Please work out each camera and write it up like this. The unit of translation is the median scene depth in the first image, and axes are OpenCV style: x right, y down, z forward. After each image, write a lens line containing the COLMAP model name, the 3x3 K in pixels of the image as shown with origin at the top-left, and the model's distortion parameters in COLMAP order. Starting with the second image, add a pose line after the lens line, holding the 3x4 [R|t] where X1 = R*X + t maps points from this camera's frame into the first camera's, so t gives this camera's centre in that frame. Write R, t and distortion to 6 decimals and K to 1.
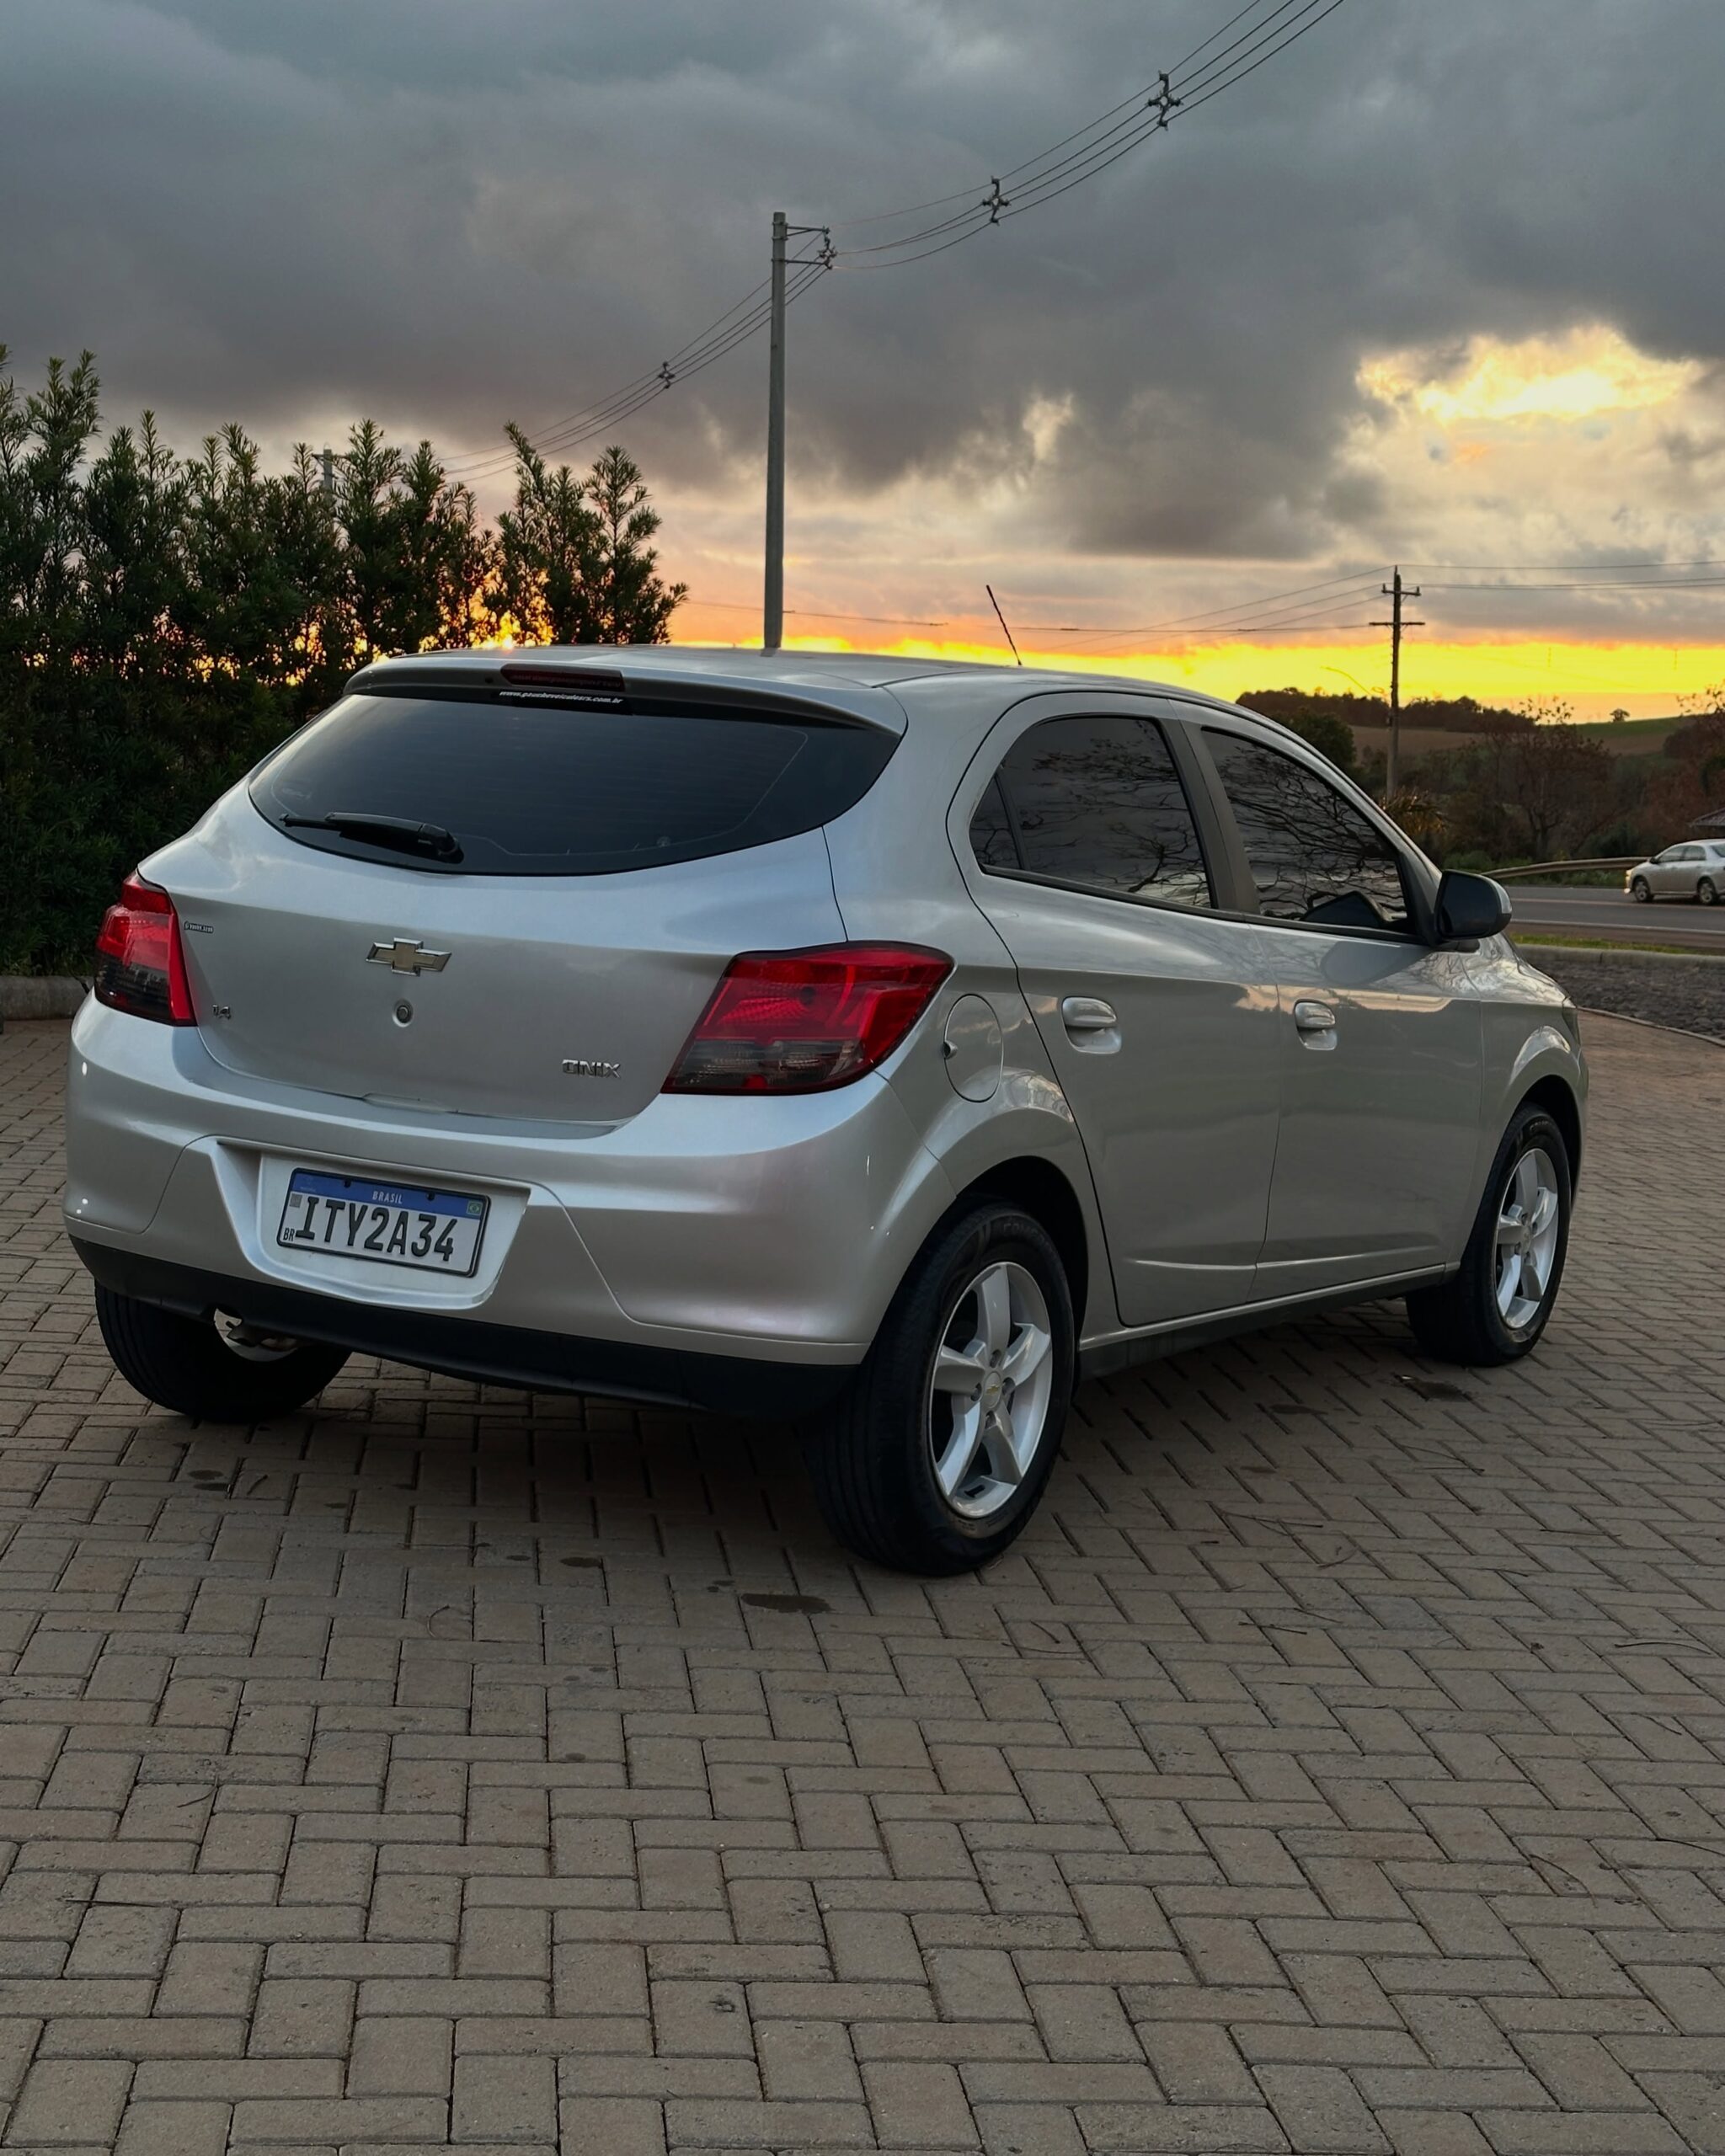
lens RADIAL K [[3124.0, 0, 862.5], [0, 3124.0, 1078.0], [0, 0, 1]] dist [0.202166, -0.455866]
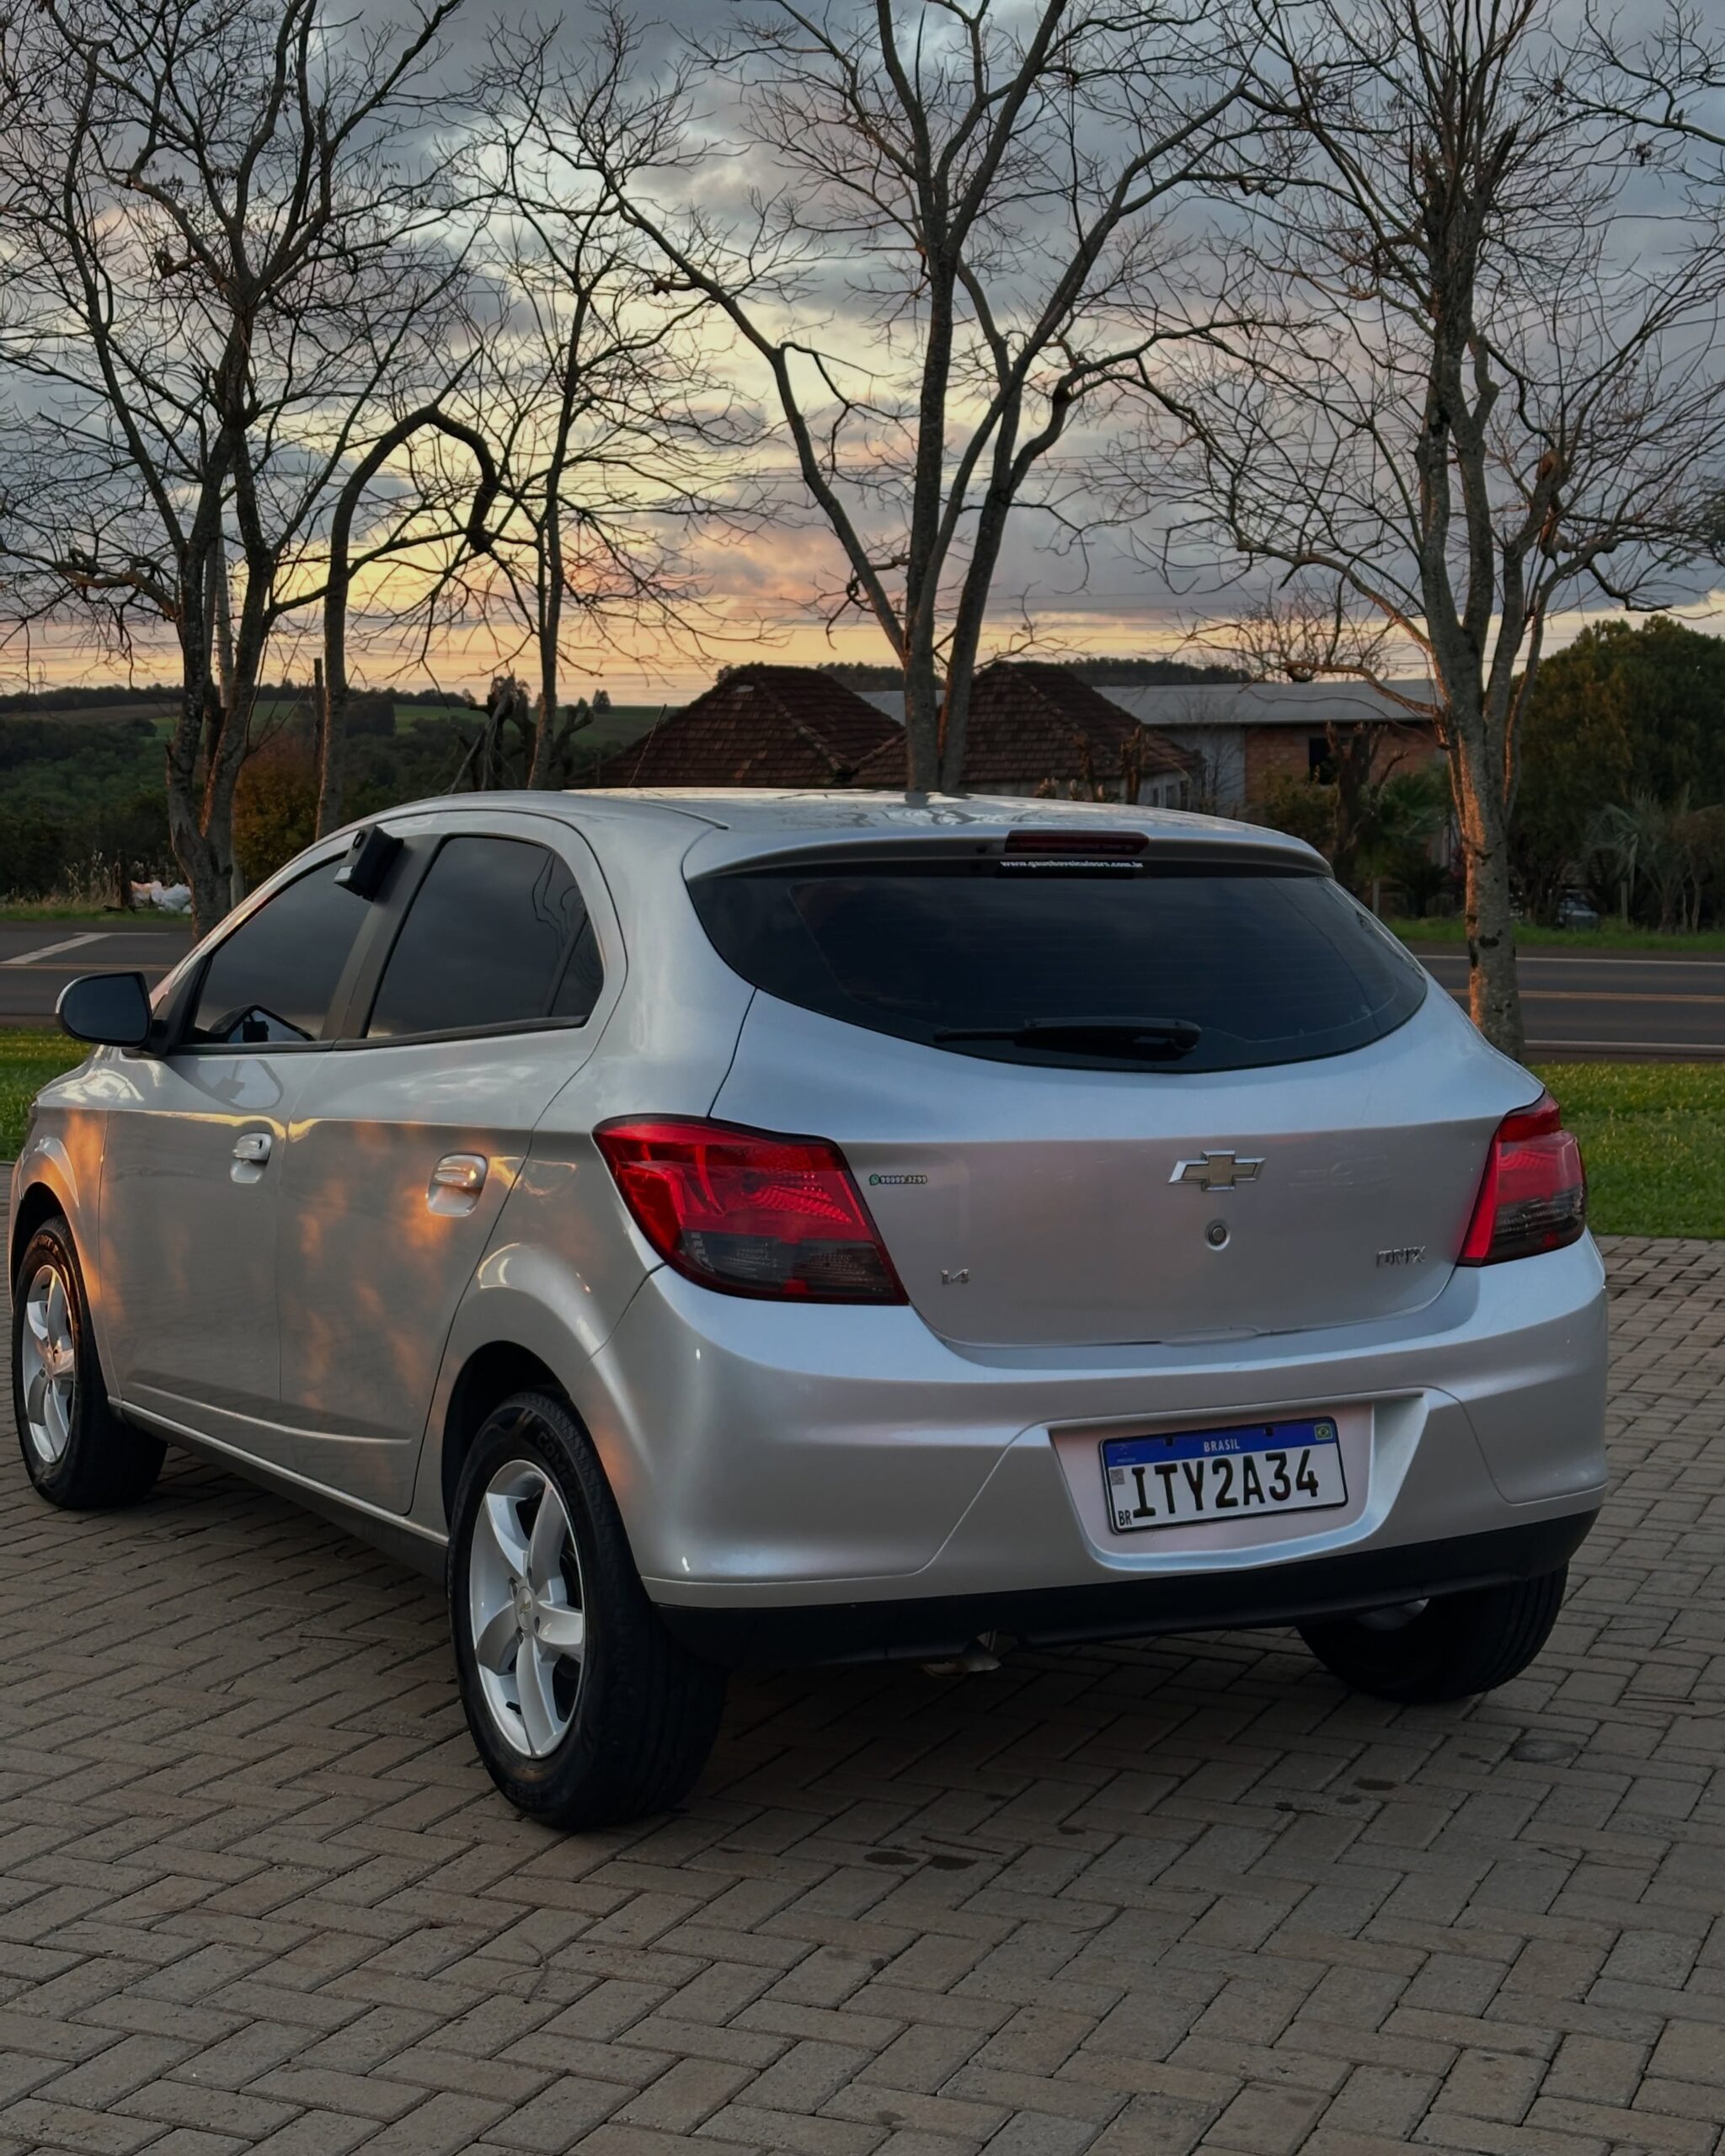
lens RADIAL K [[3124.0, 0, 862.5], [0, 3124.0, 1078.0], [0, 0, 1]] dist [0.202166, -0.455866]
pose [[0.500003, -0.116617, 0.858136, -0.945972], [0.118034, 0.990822, 0.065874, -0.133840], [-0.857942, 0.068352, 0.509179, 0.633711]]
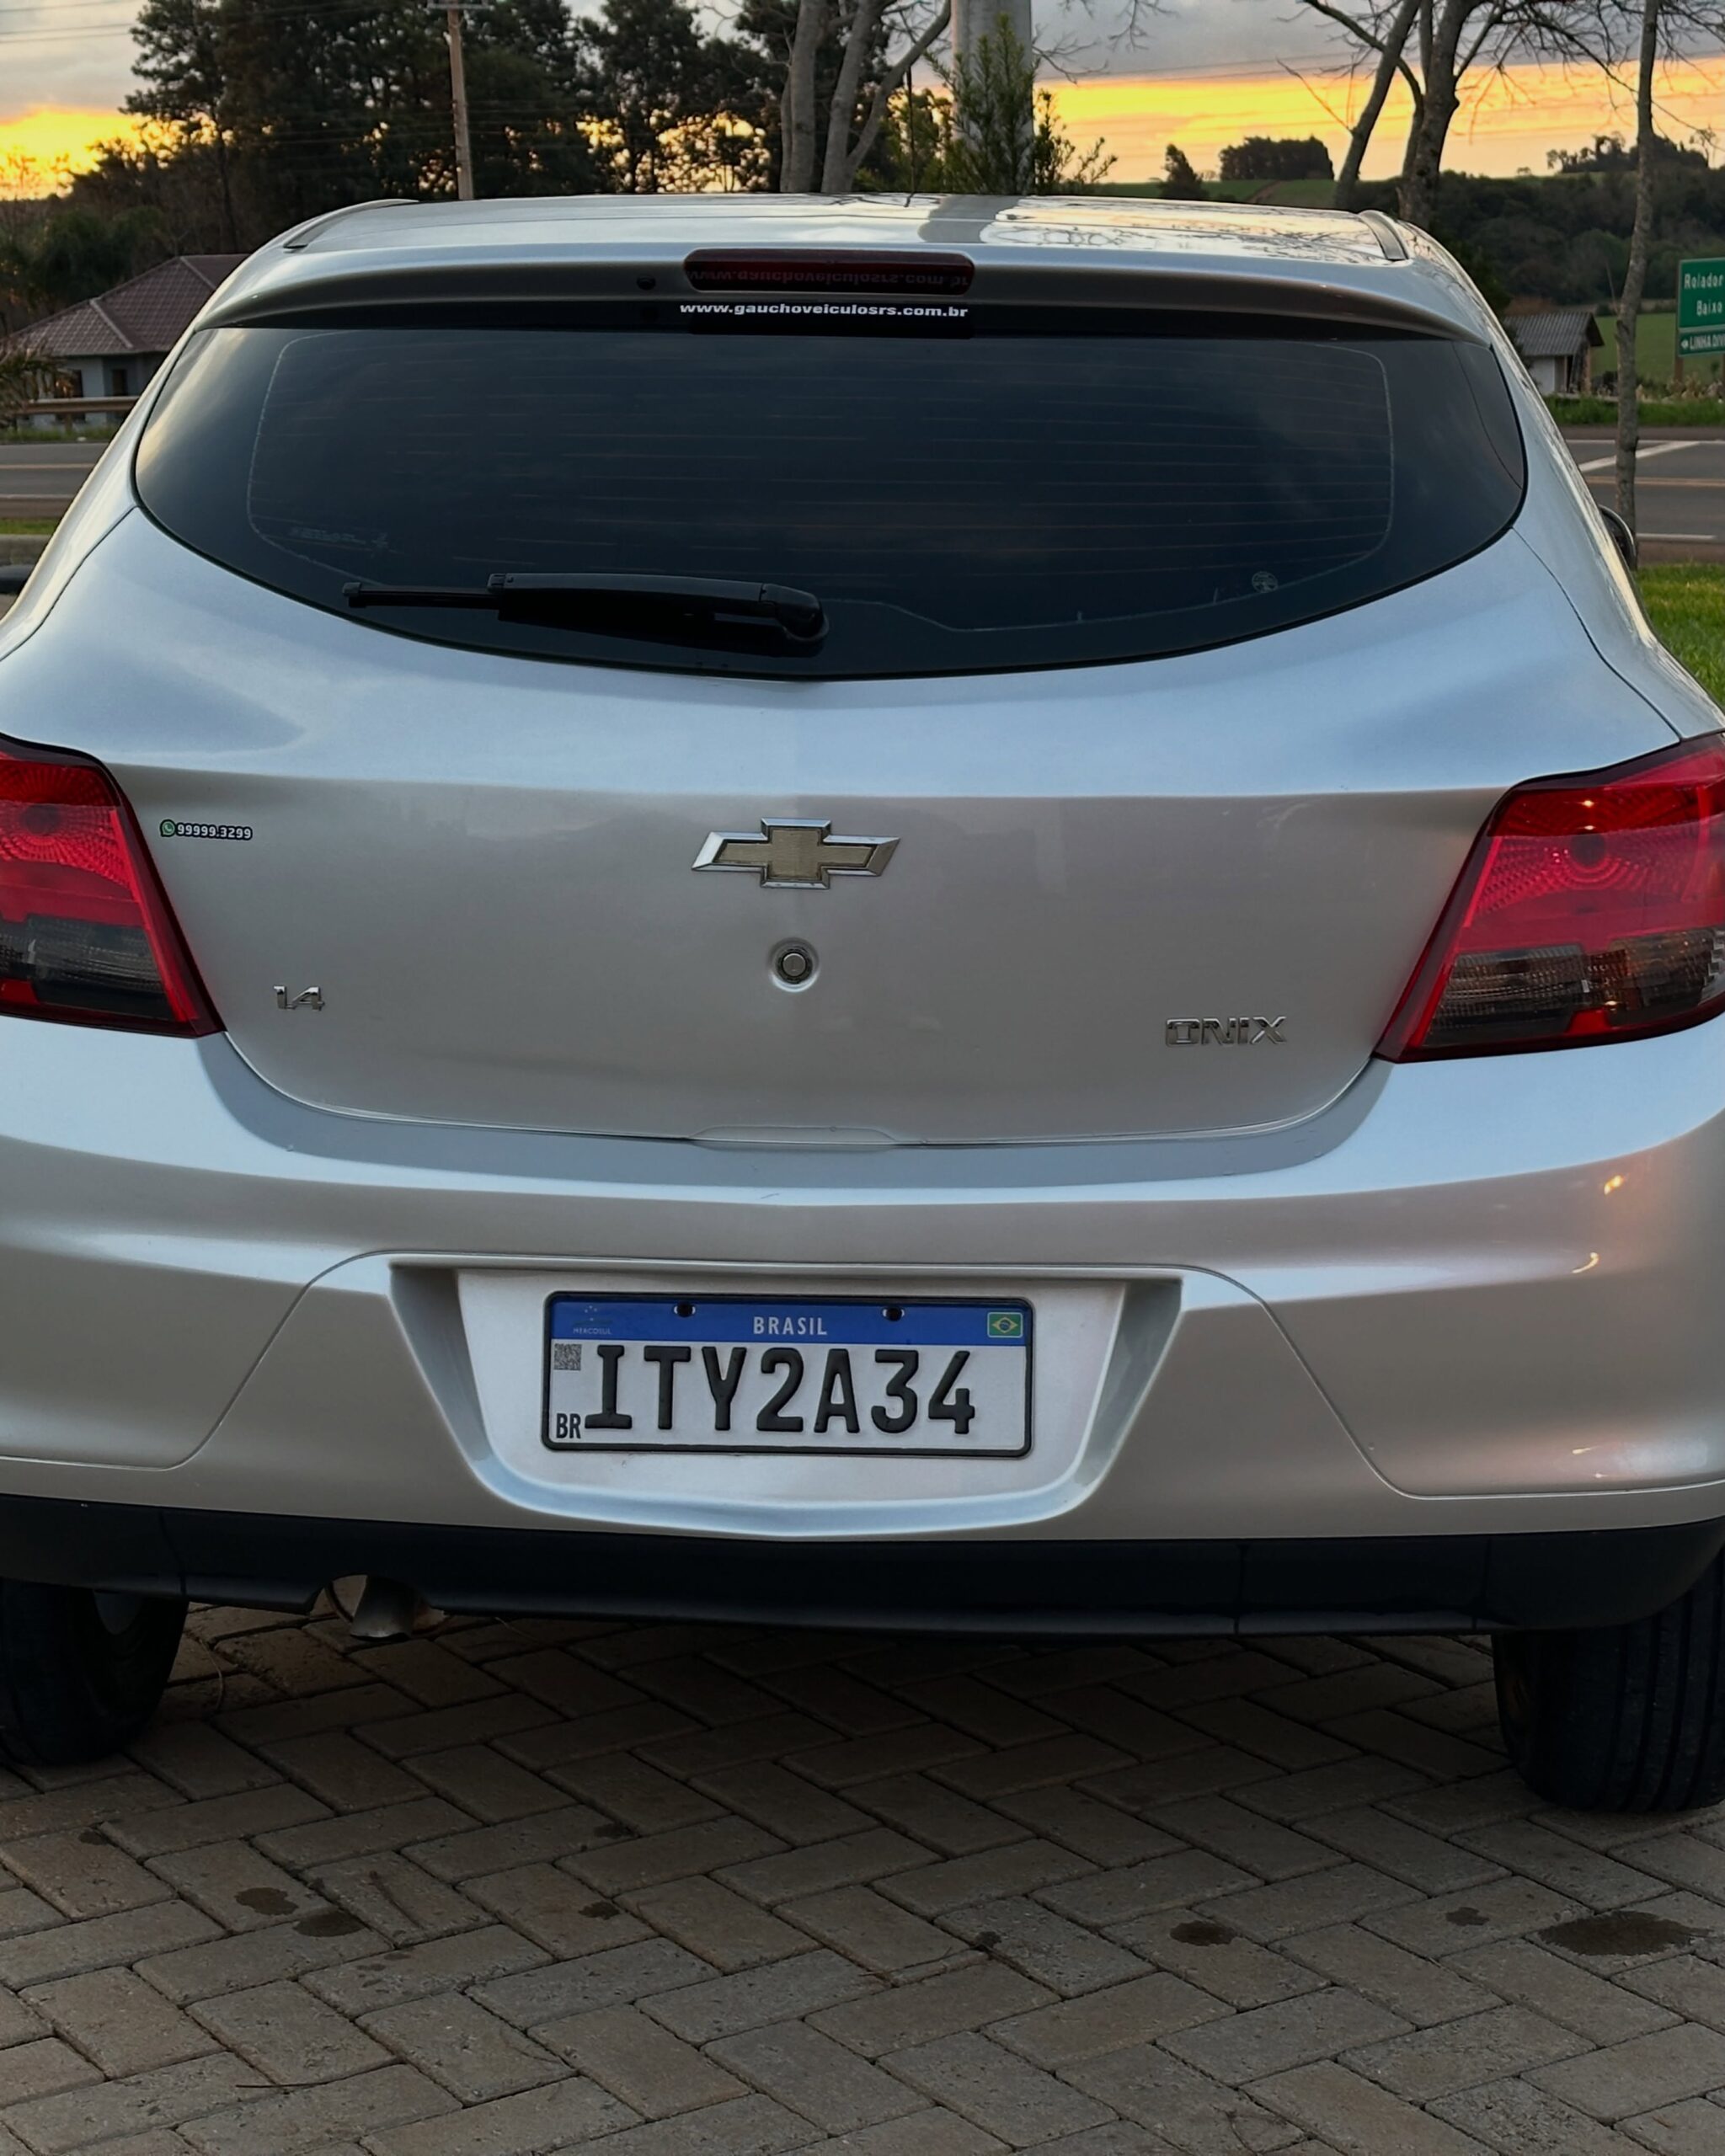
lens RADIAL K [[3923.1, 0, 862.5], [0, 3923.1, 1078.0], [0, 0, 1]] dist [0.151715, -0.030370]
pose [[0.878548, -0.138723, 0.457066, -0.428103], [0.095313, 0.988567, 0.116832, -0.075339], [-0.468048, -0.059078, 0.881726, 0.435891]]
